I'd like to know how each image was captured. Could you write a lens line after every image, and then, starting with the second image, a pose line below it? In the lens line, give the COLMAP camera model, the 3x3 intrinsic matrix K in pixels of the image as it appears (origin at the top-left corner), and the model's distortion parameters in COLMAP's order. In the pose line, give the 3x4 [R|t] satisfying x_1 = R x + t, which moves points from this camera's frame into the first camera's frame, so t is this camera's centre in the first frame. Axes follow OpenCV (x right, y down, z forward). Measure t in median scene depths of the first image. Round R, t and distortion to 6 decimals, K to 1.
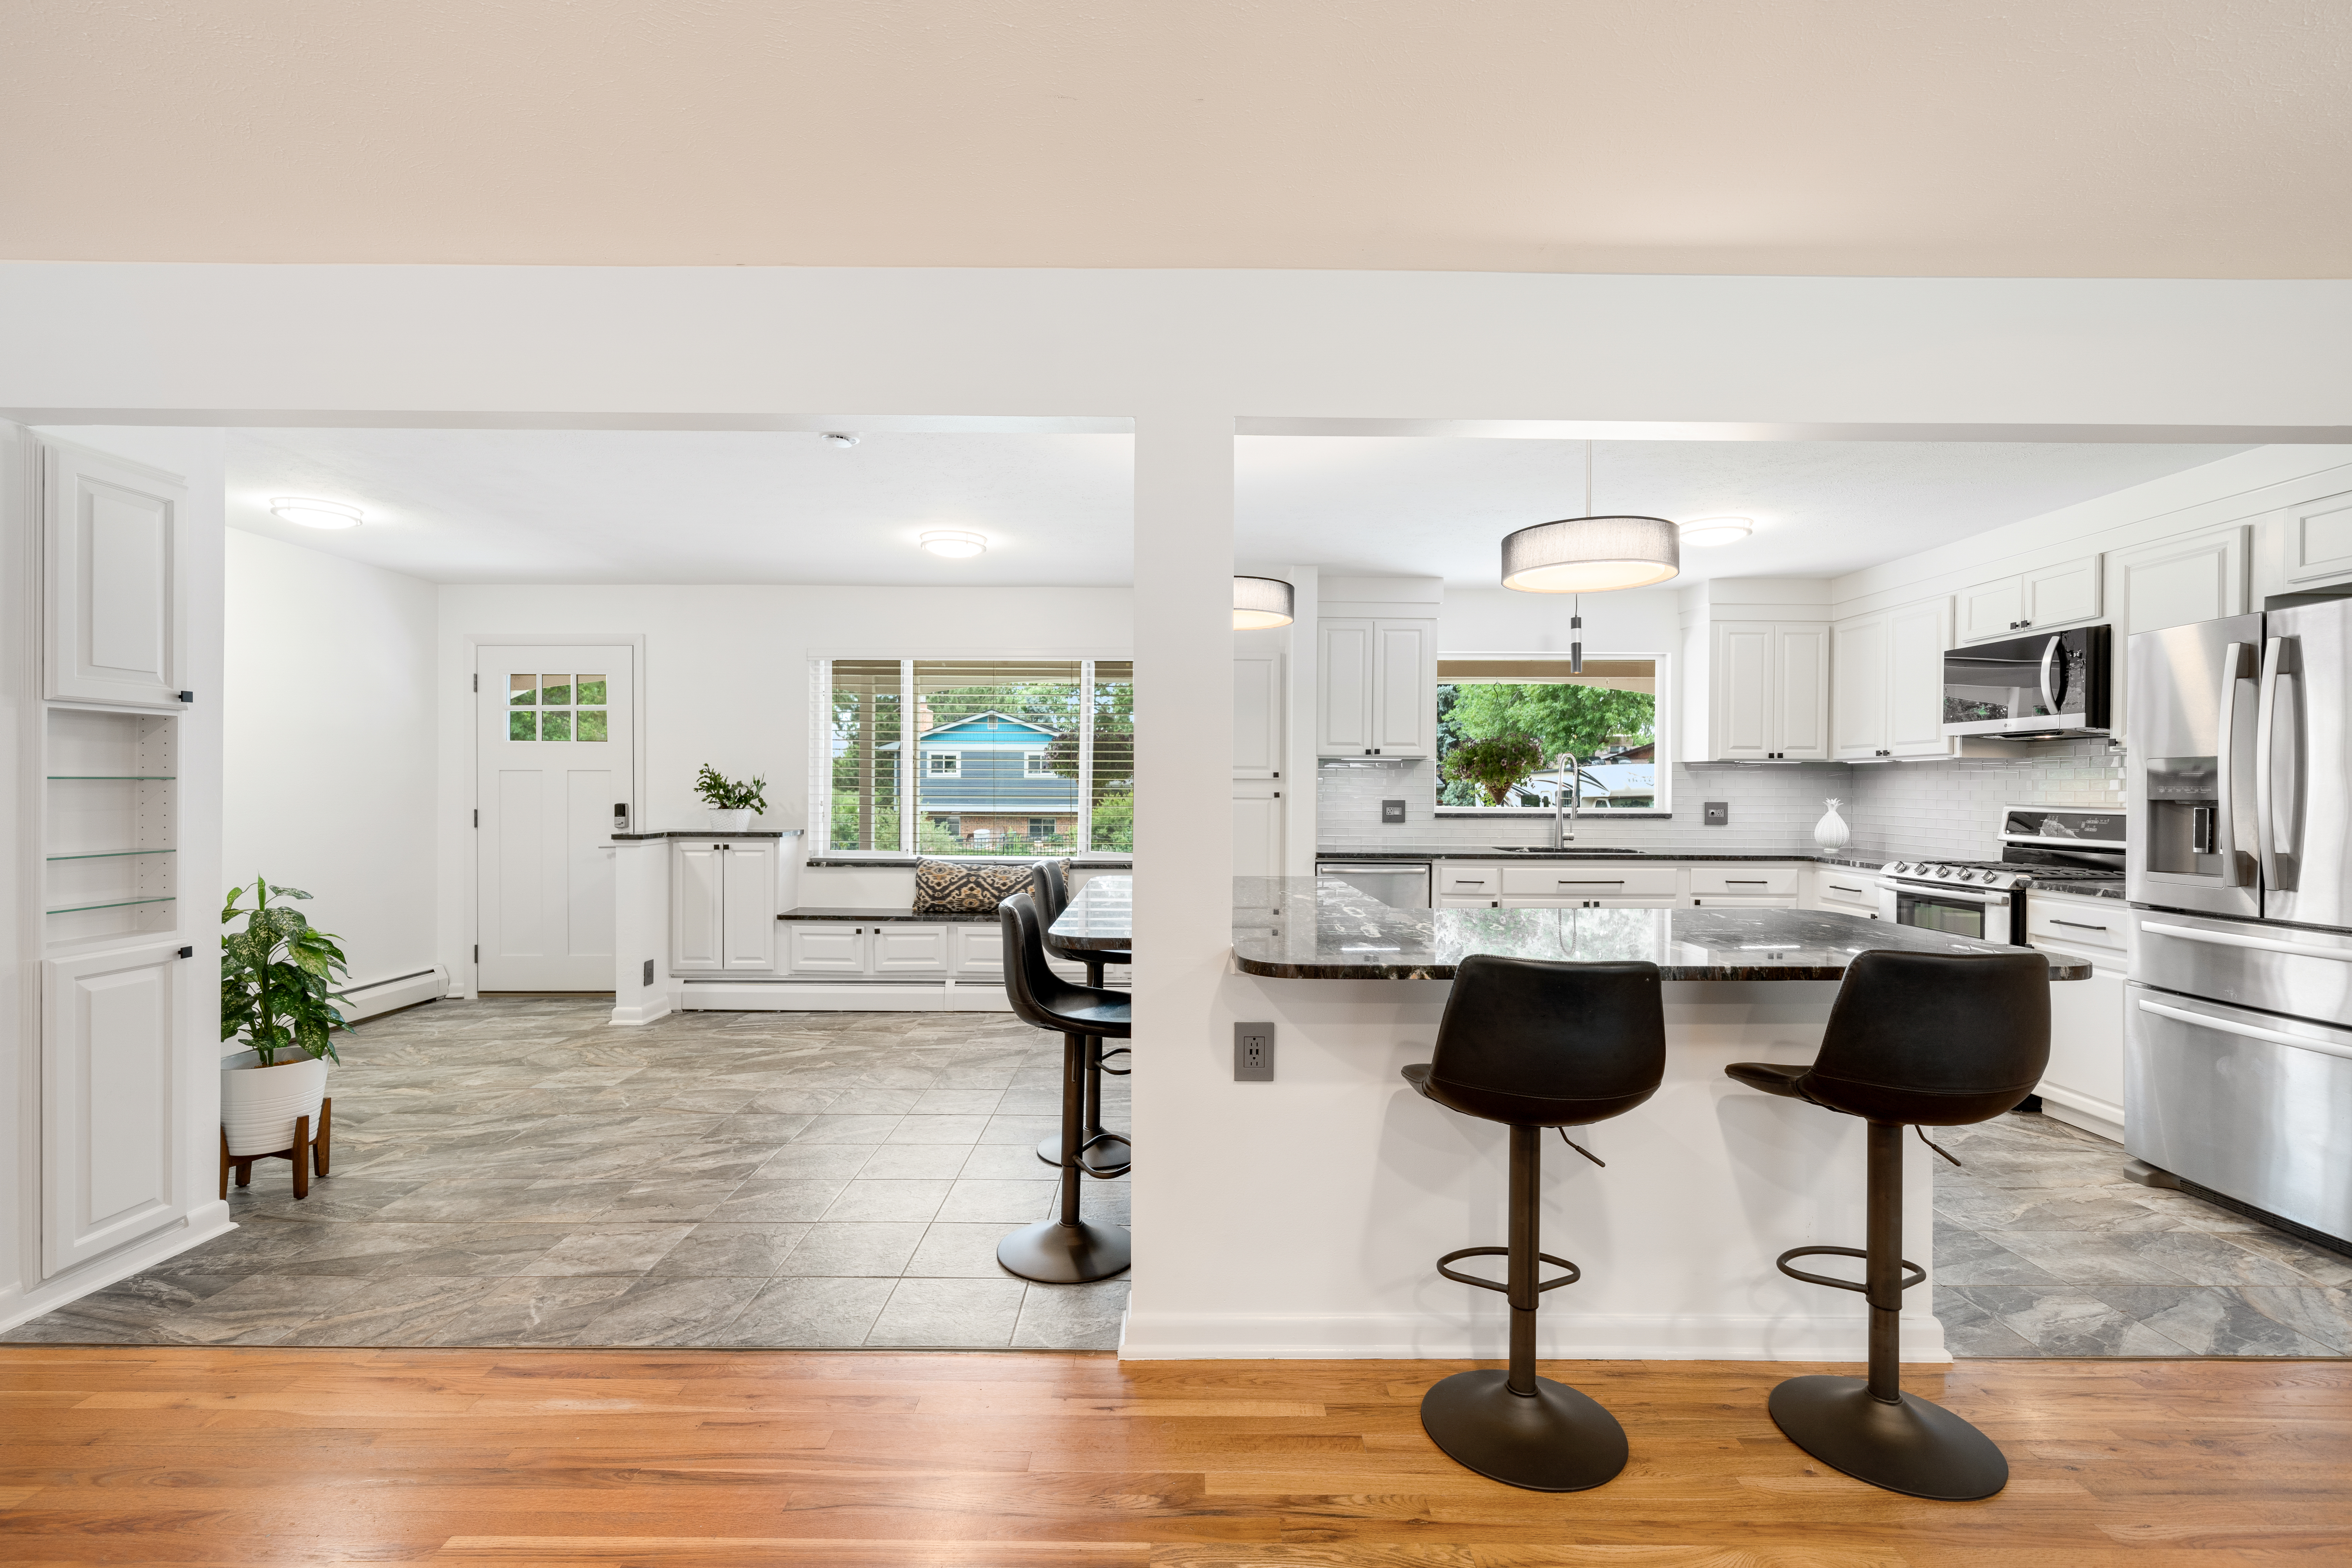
lens RADIAL K [[1037.6, 0, 1177.5], [0, 1037.6, 787.4], [0, 0, 1]] dist [0.003989, -0.000411]
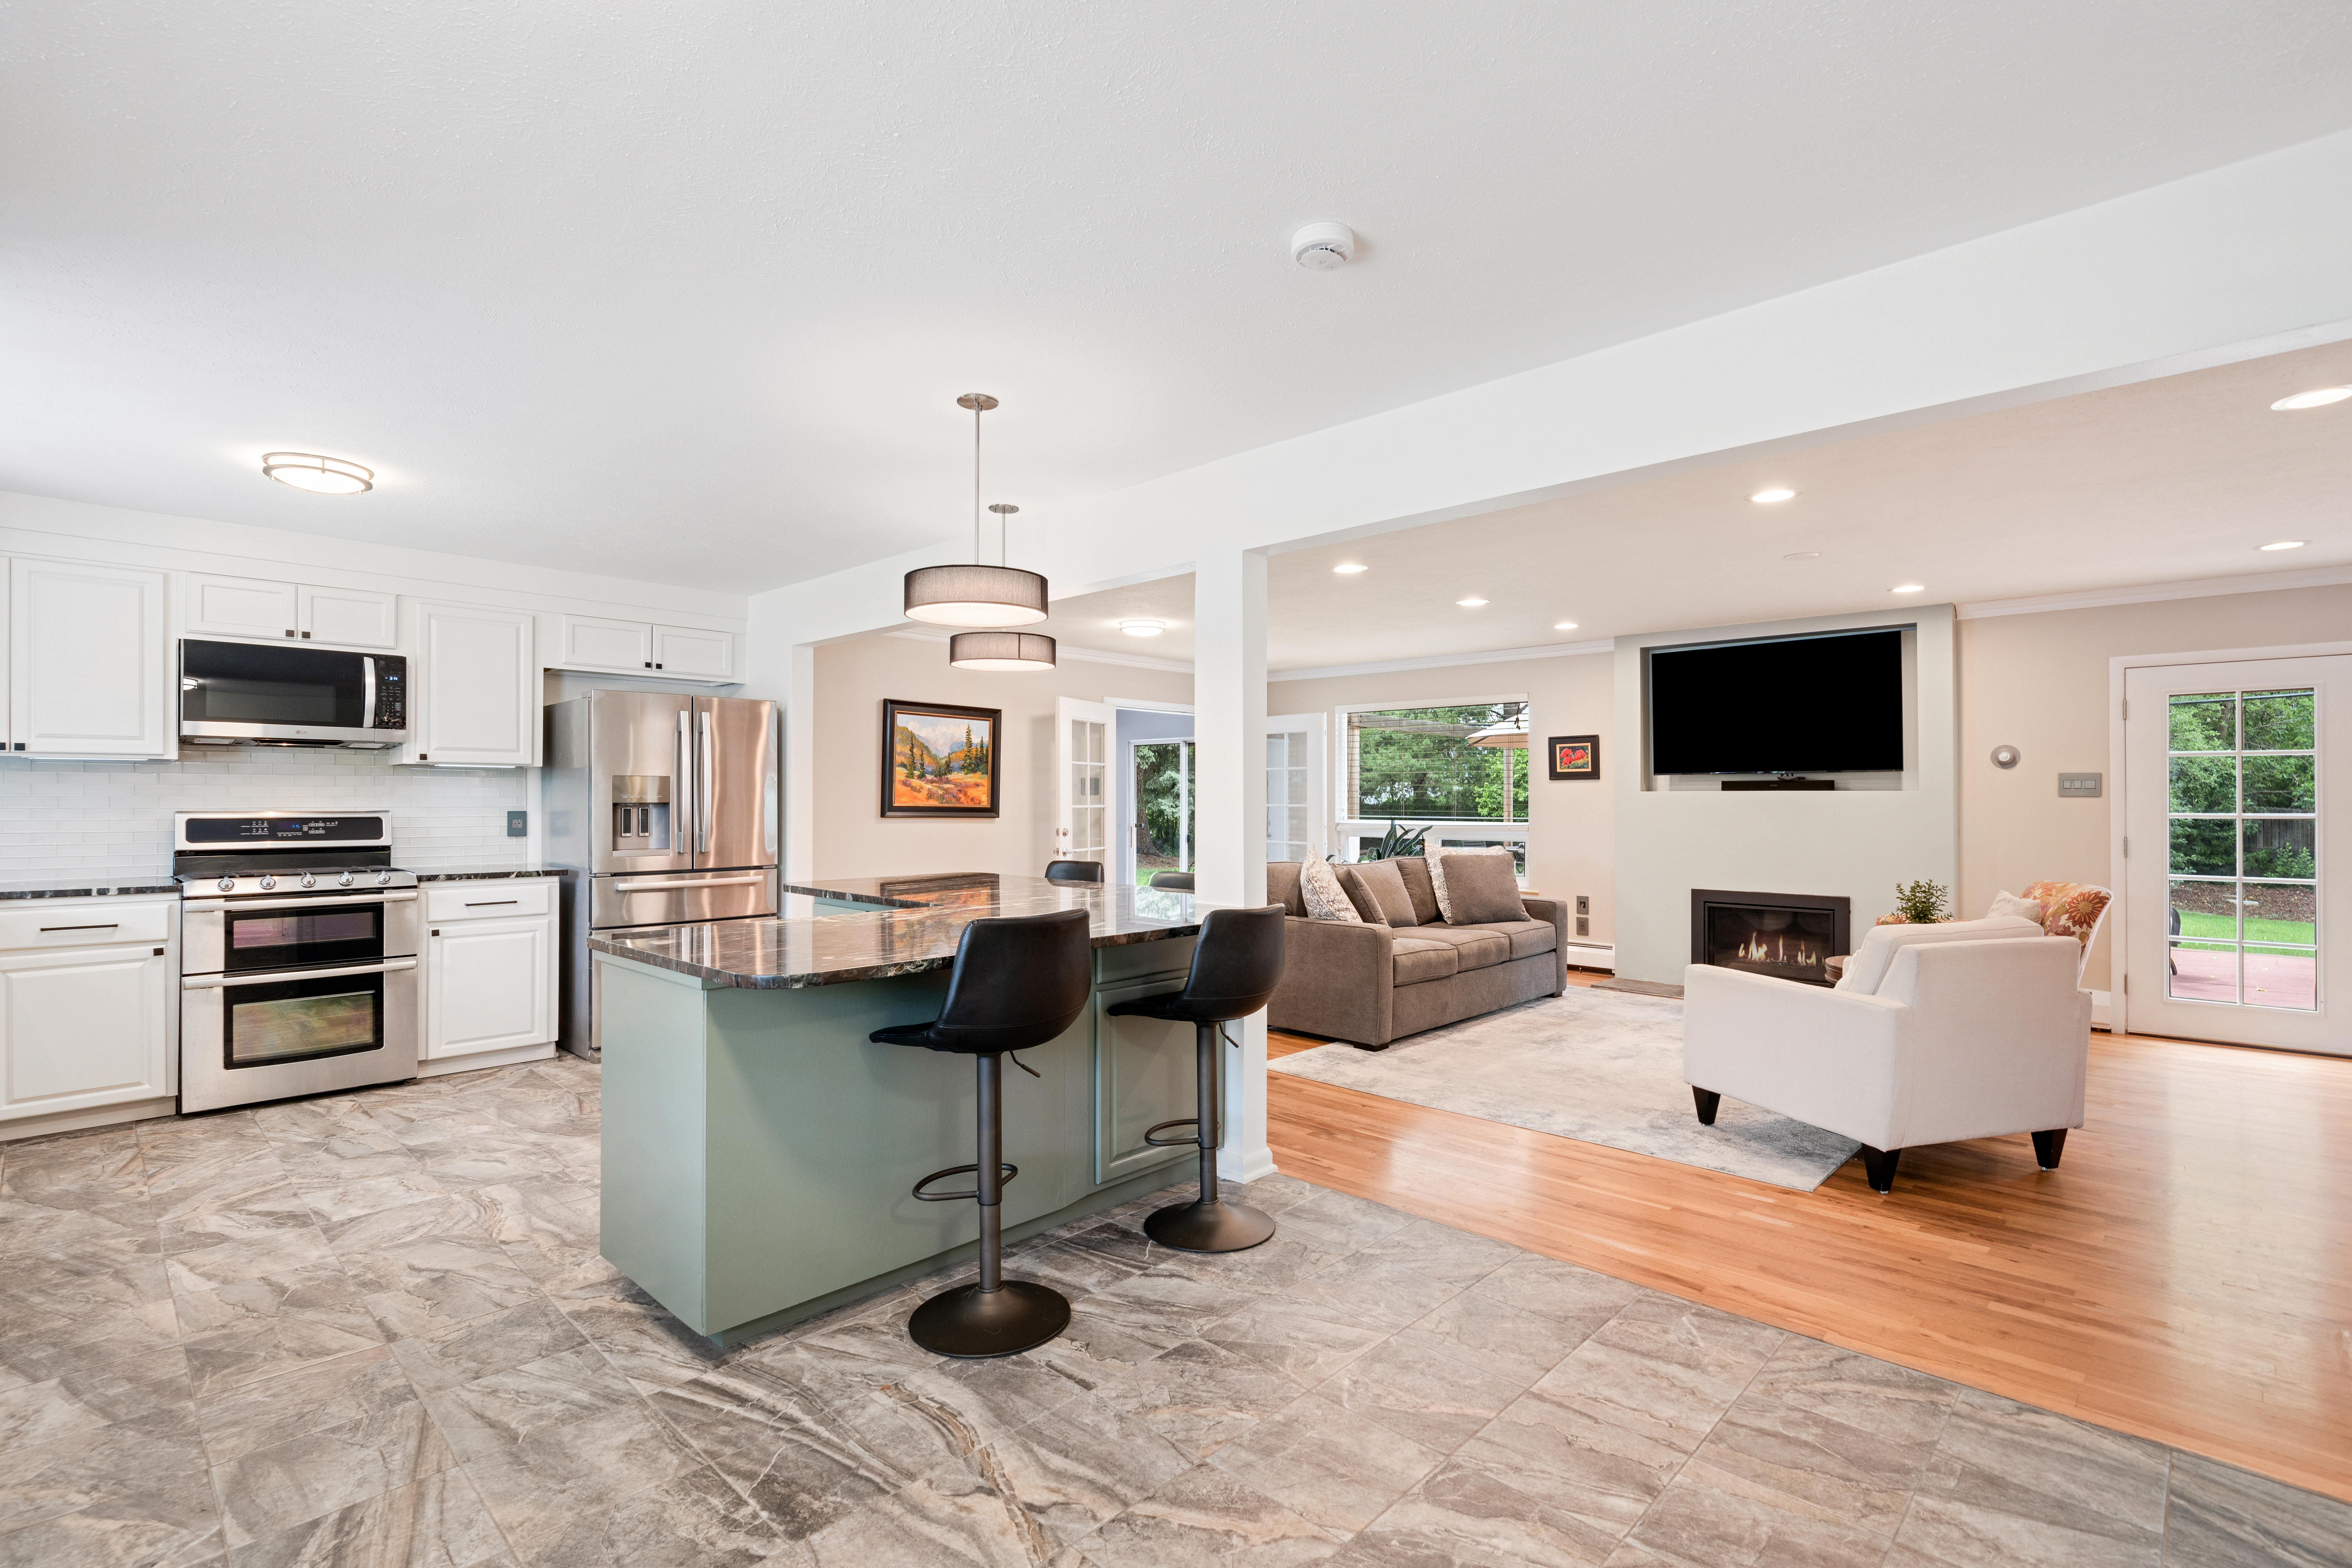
lens RADIAL K [[1074.6, 0, 1172.6], [0, 1074.6, 794.2], [0, 0, 1]] dist [0.001665, -0.000124]
pose [[-0.713921, -0.003737, 0.700216, -0.508969], [-0.005192, 0.999987, 0.000043, -0.003517], [-0.700207, -0.003605, -0.713931, 1.081234]]
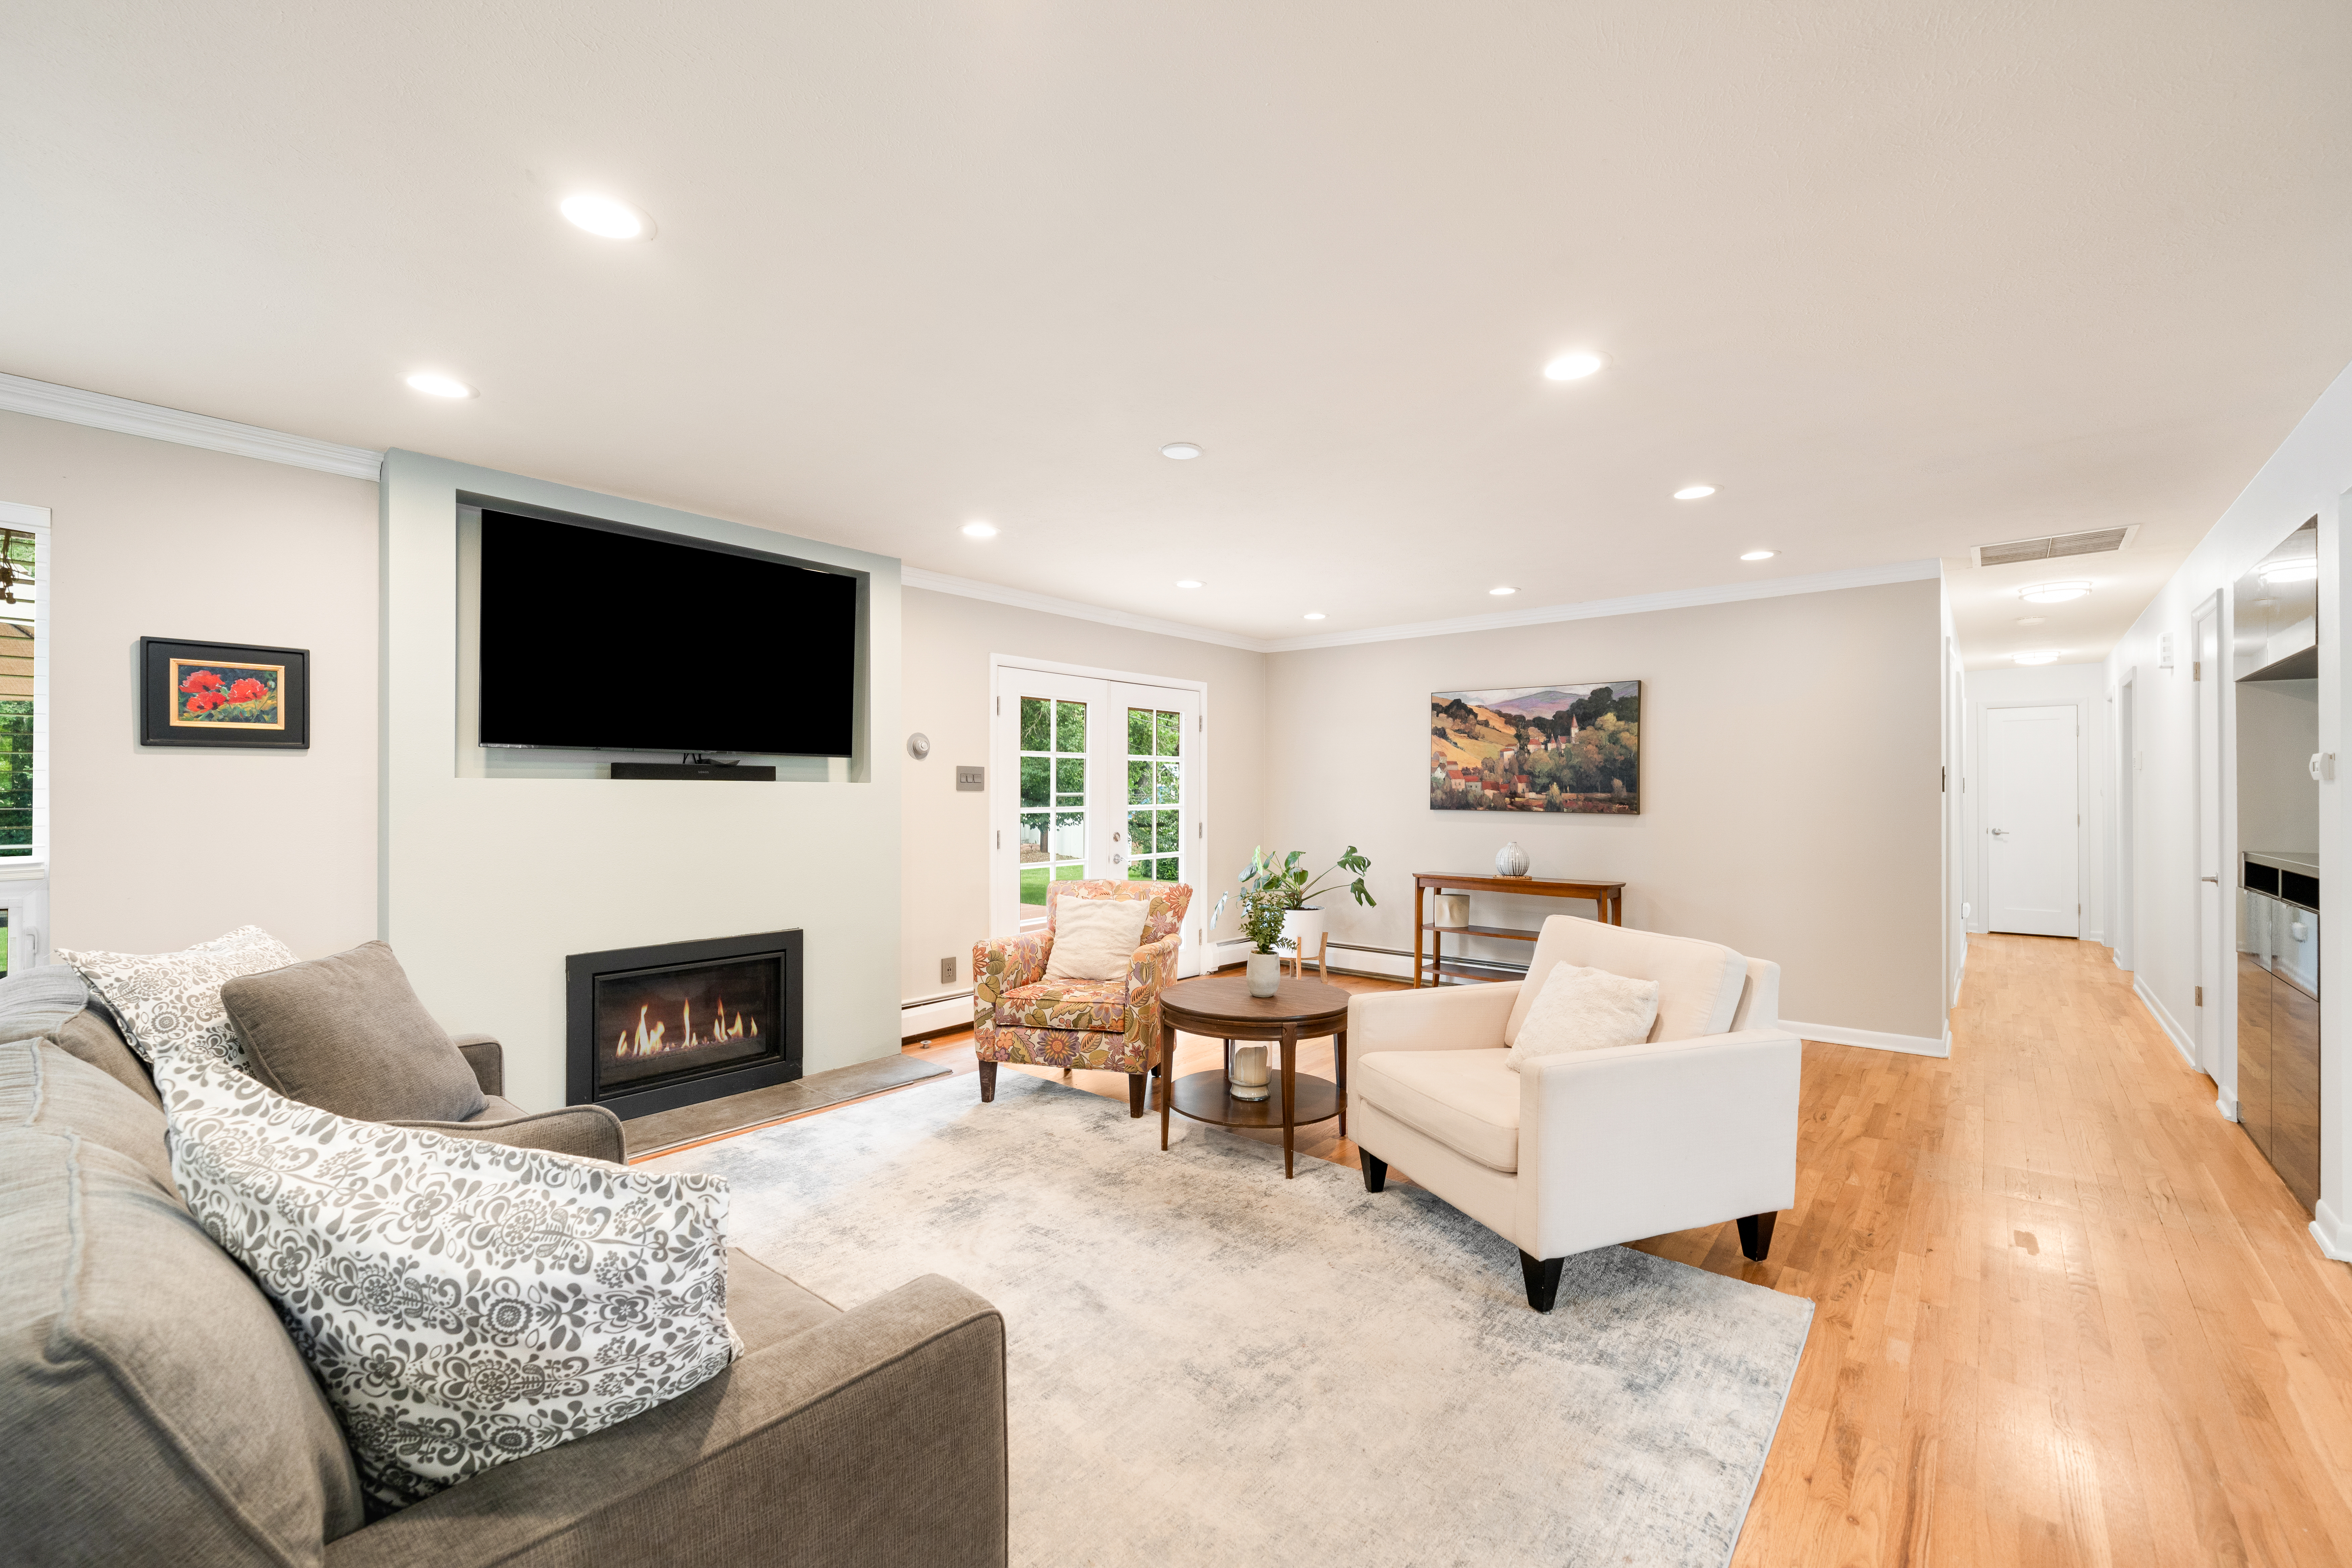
lens RADIAL K [[972.9, 0, 1176.0], [0, 972.9, 784.0], [0, 0, 1]] dist [-0.003717, -0.000391]
pose [[-0.650682, -0.014195, -0.759217, 0.289783], [-0.005377, 0.999886, -0.014086, 0.000428], [0.759331, -0.005083, -0.650685, 0.342173]]
